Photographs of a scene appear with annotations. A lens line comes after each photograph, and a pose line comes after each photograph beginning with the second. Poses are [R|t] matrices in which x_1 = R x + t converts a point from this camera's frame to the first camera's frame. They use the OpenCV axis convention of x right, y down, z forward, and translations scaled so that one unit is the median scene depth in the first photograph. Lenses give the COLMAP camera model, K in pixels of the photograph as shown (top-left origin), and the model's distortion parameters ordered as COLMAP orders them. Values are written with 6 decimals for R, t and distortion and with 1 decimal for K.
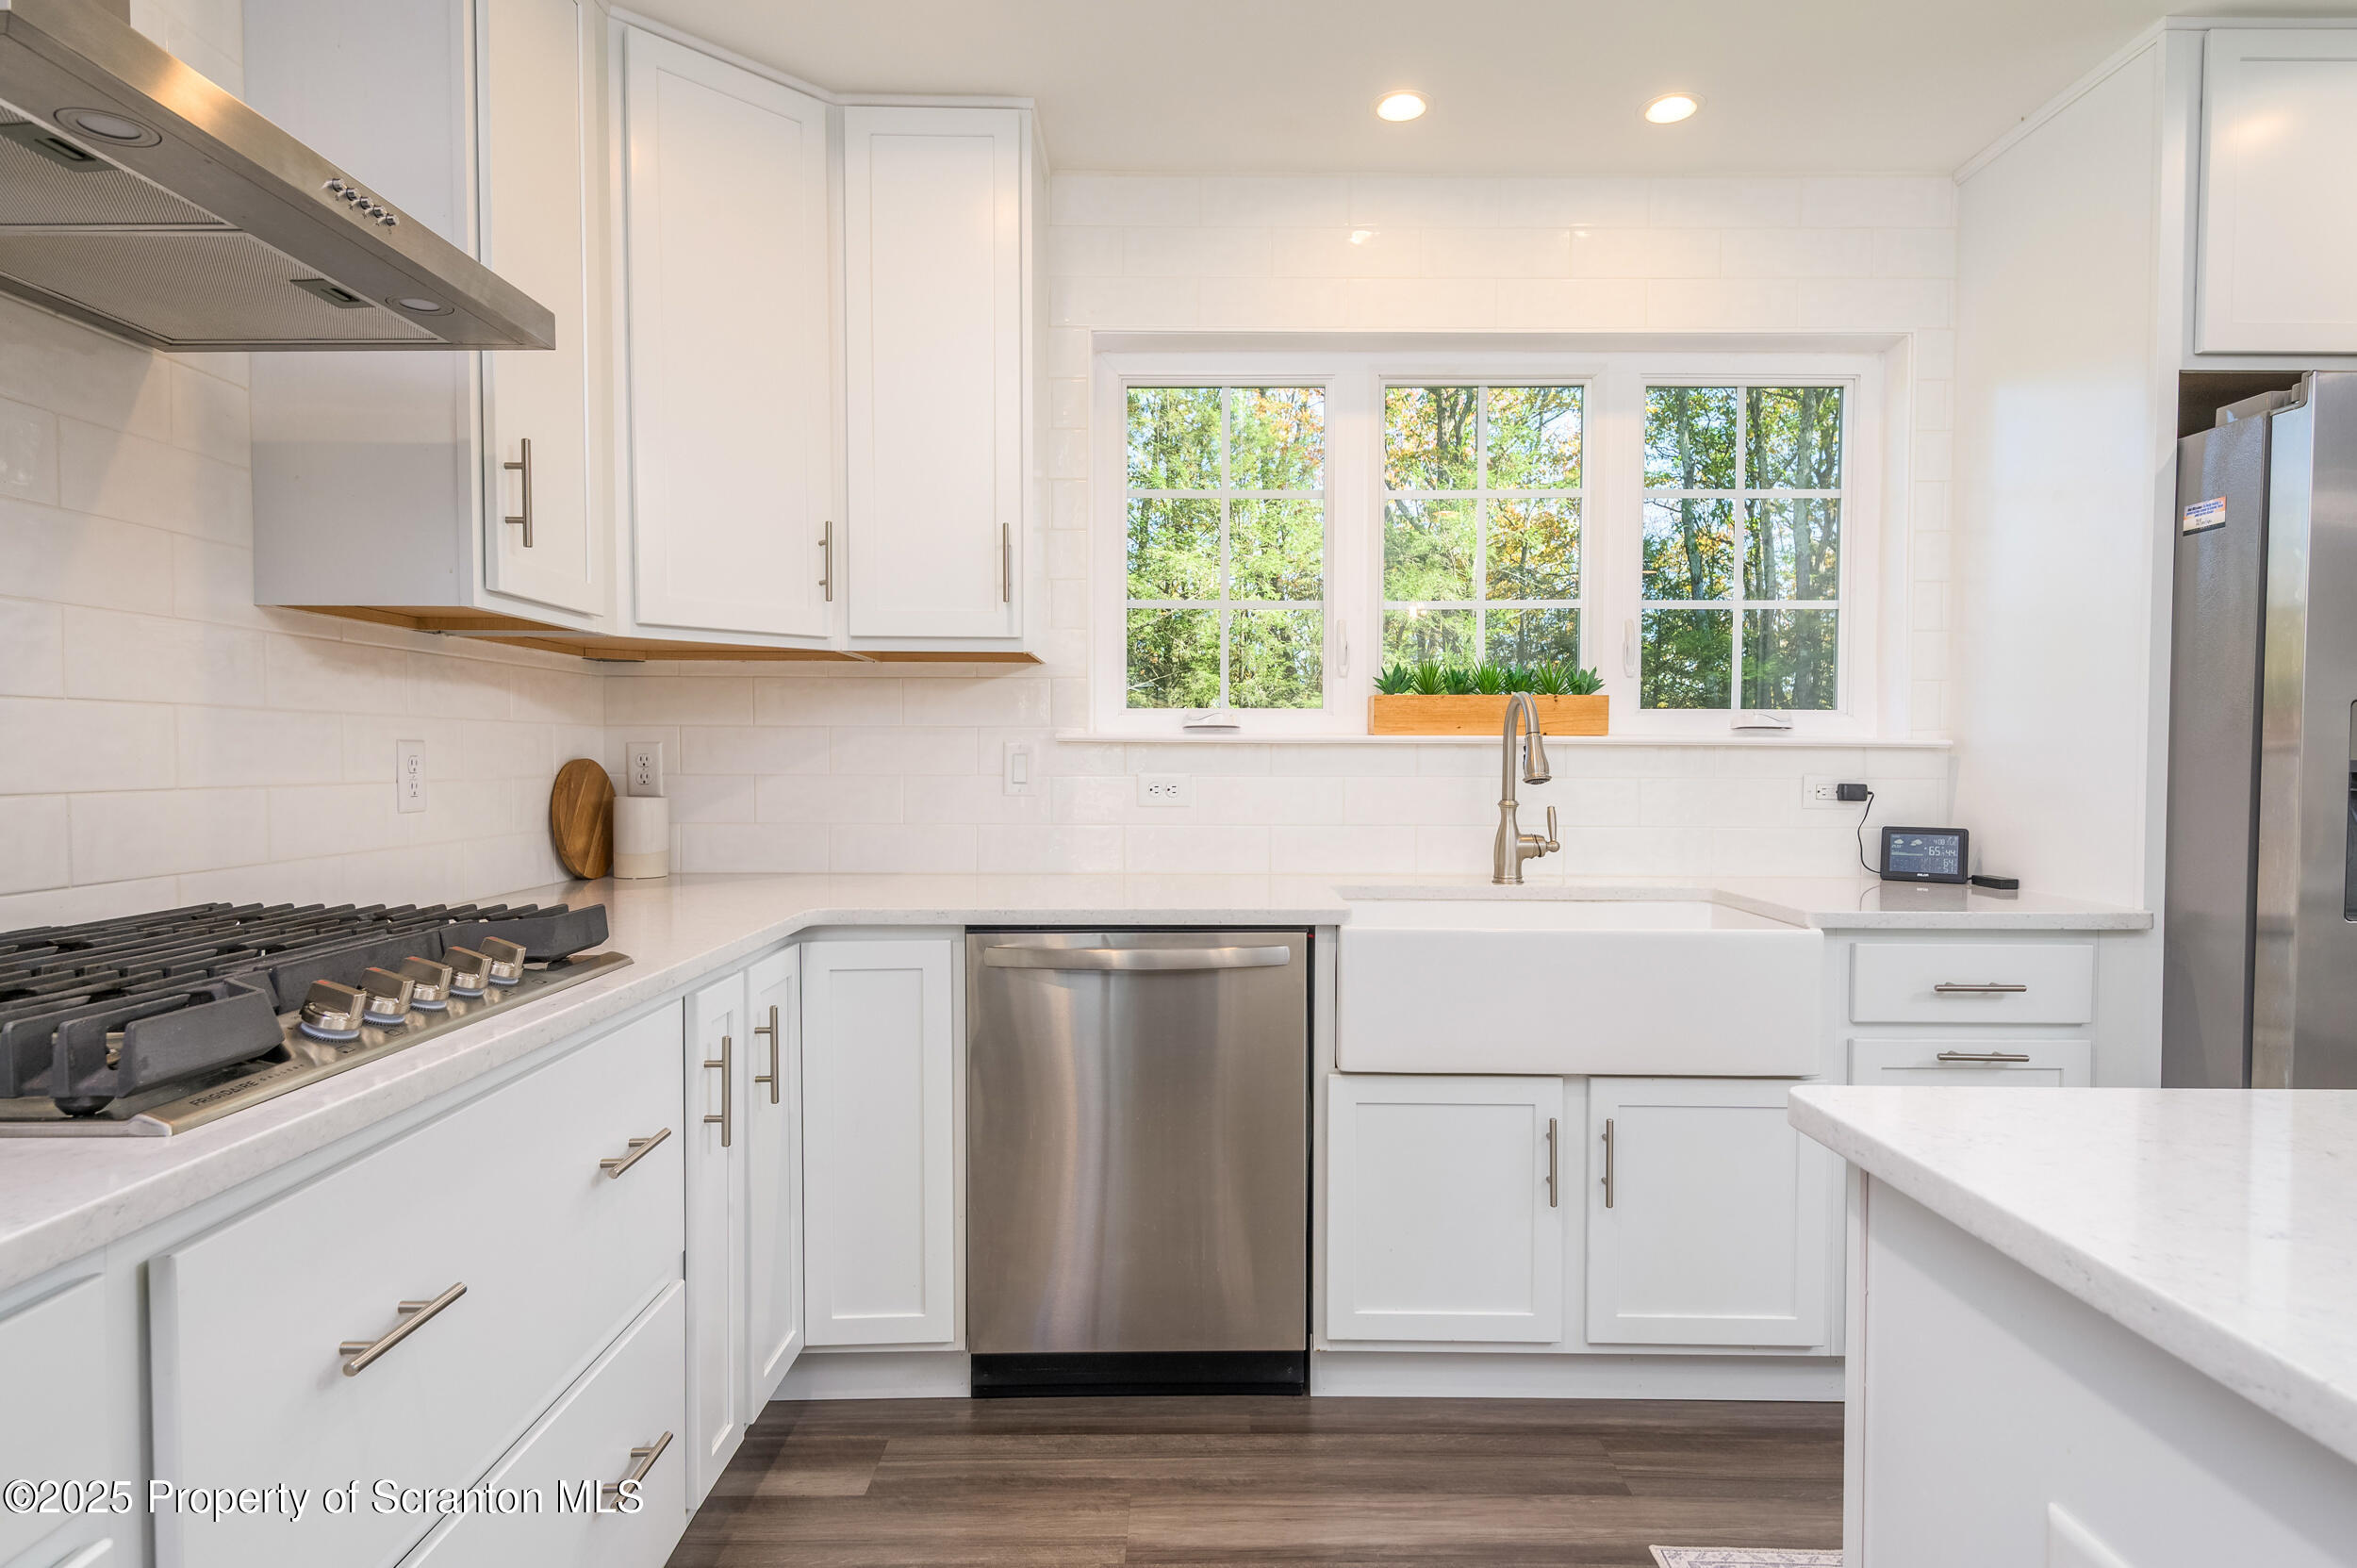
lens RADIAL K [[1330.8, 0, 1182.6], [0, 1330.8, 782.4], [0, 0, 1]] dist [0.020139, -0.001960]
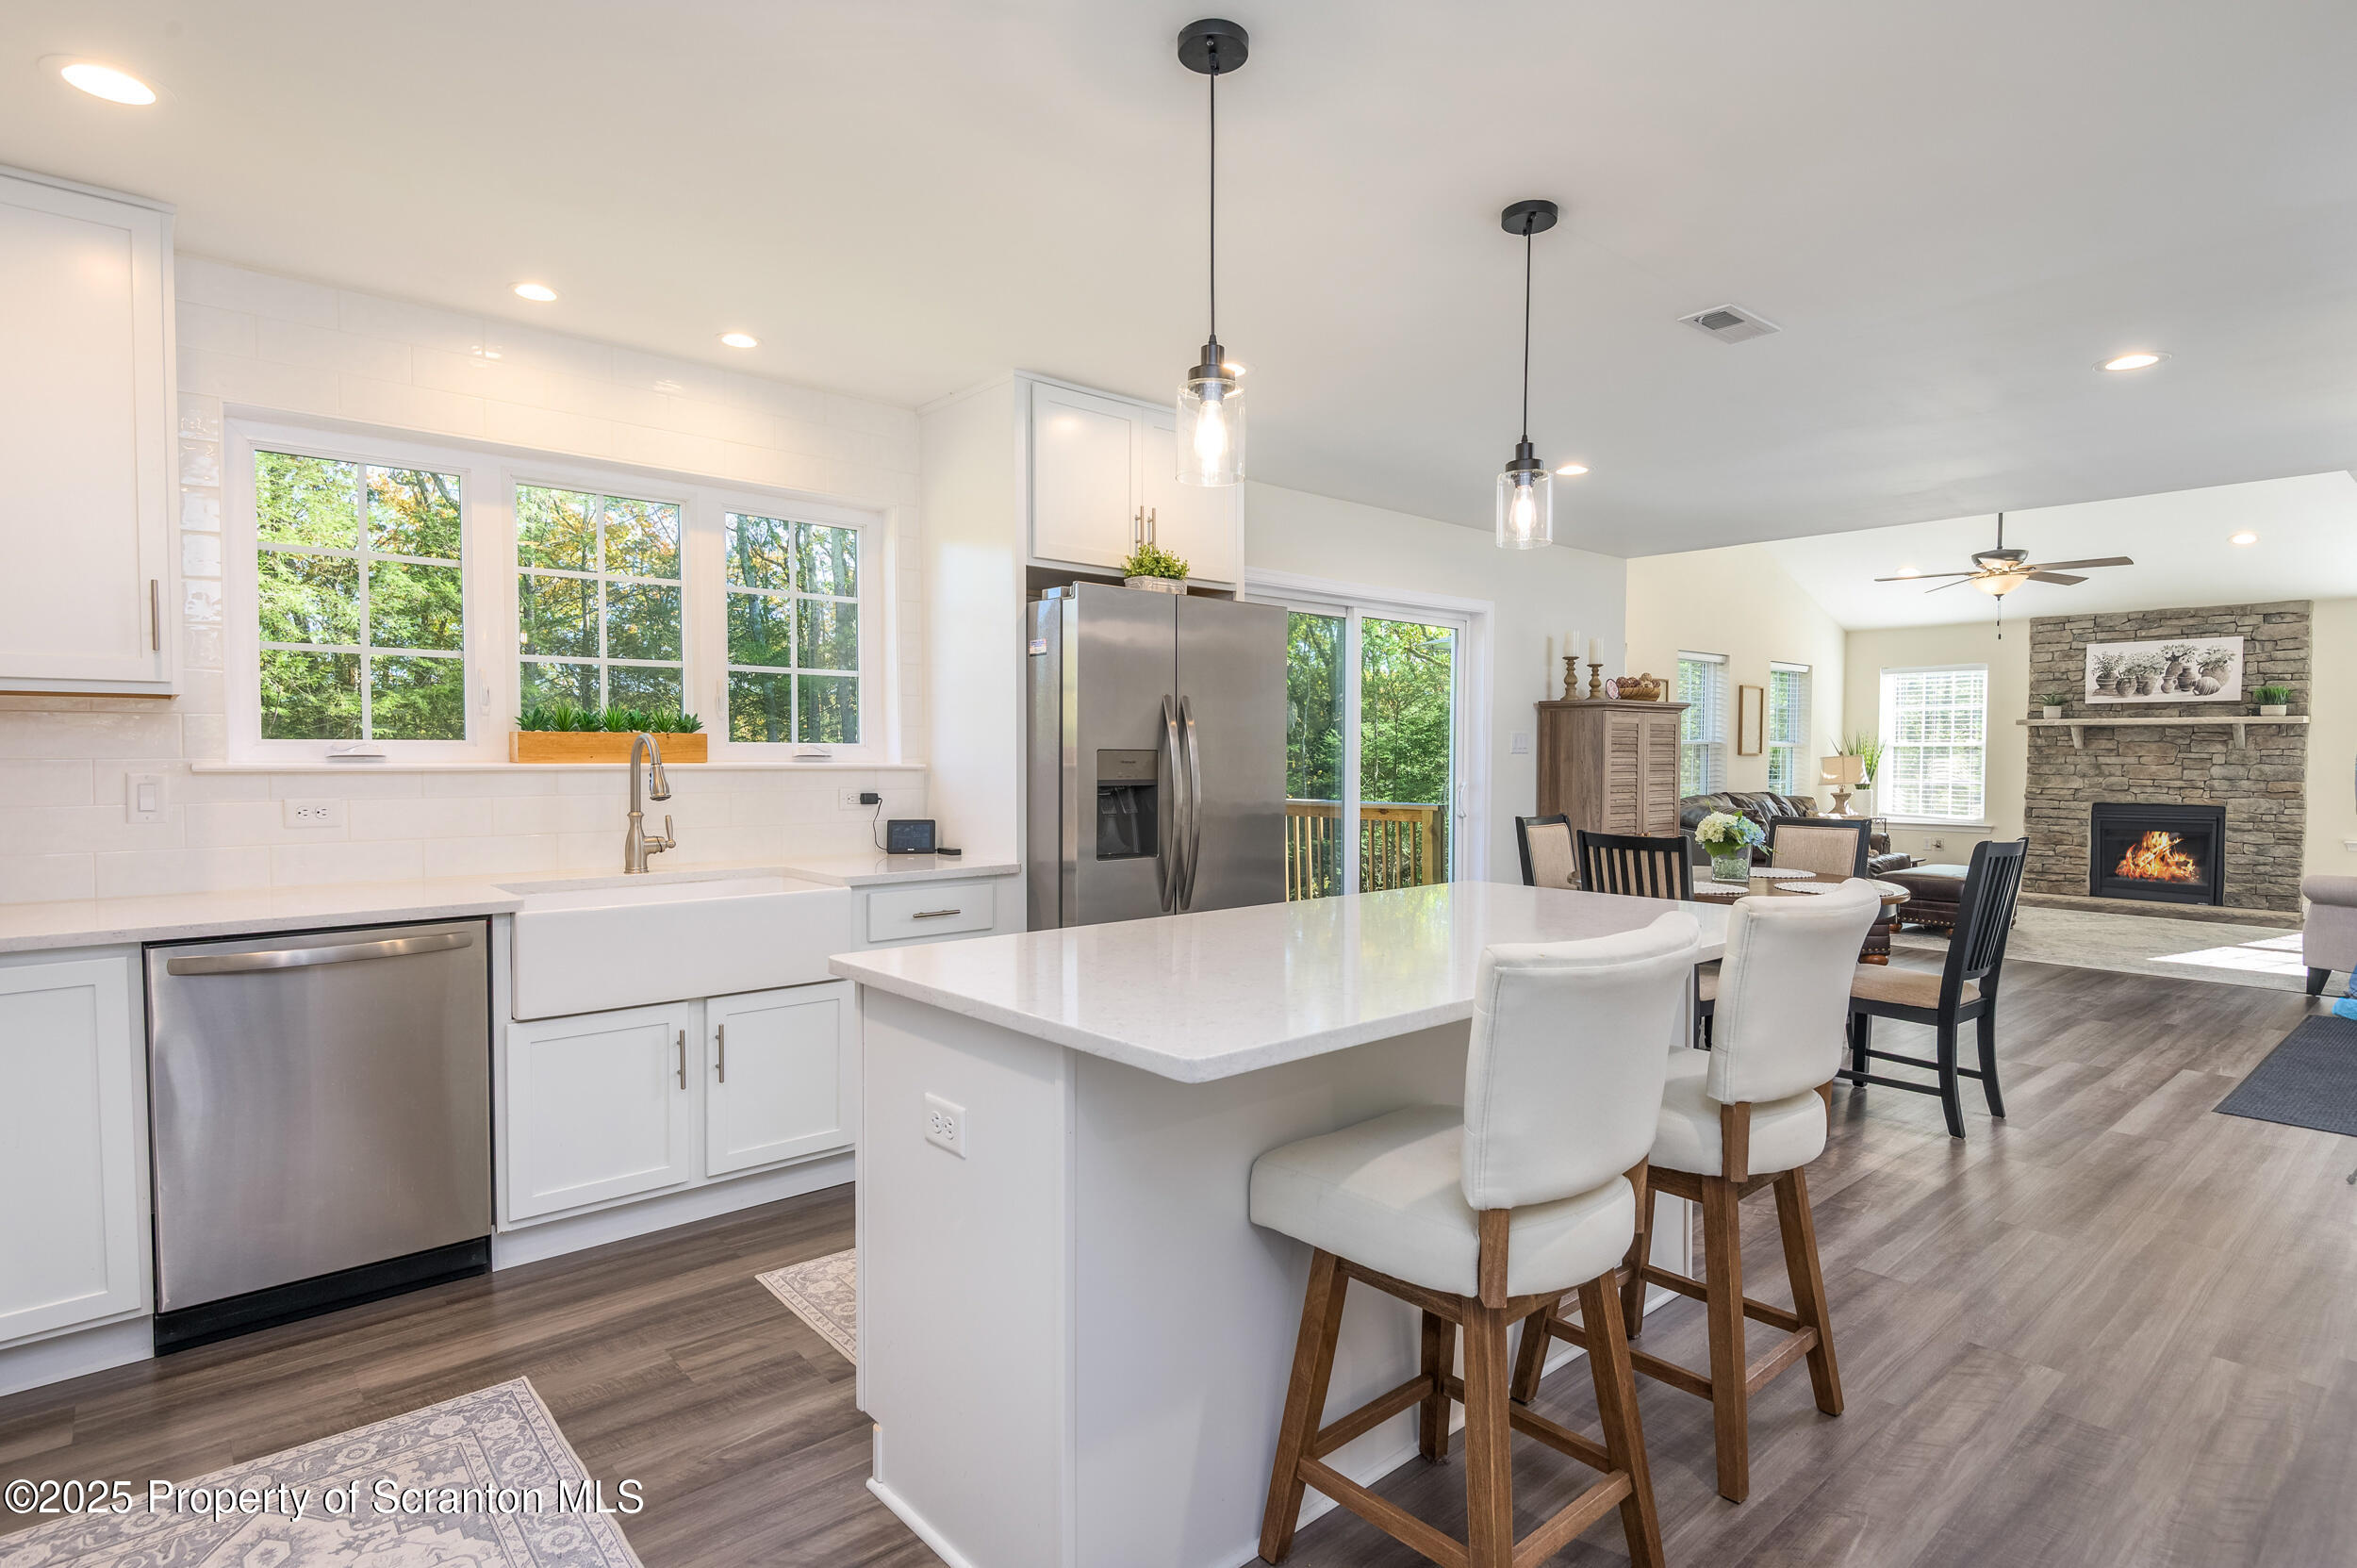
lens RADIAL K [[1197.2, 0, 1181.7], [0, 1197.2, 788.8], [0, 0, 1]] dist [0.012896, -0.002155]
pose [[0.759136, -0.023141, 0.650520, -0.141006], [0.015791, 0.999728, 0.017136, -0.024587], [-0.650740, -0.002736, 0.759296, -0.321782]]
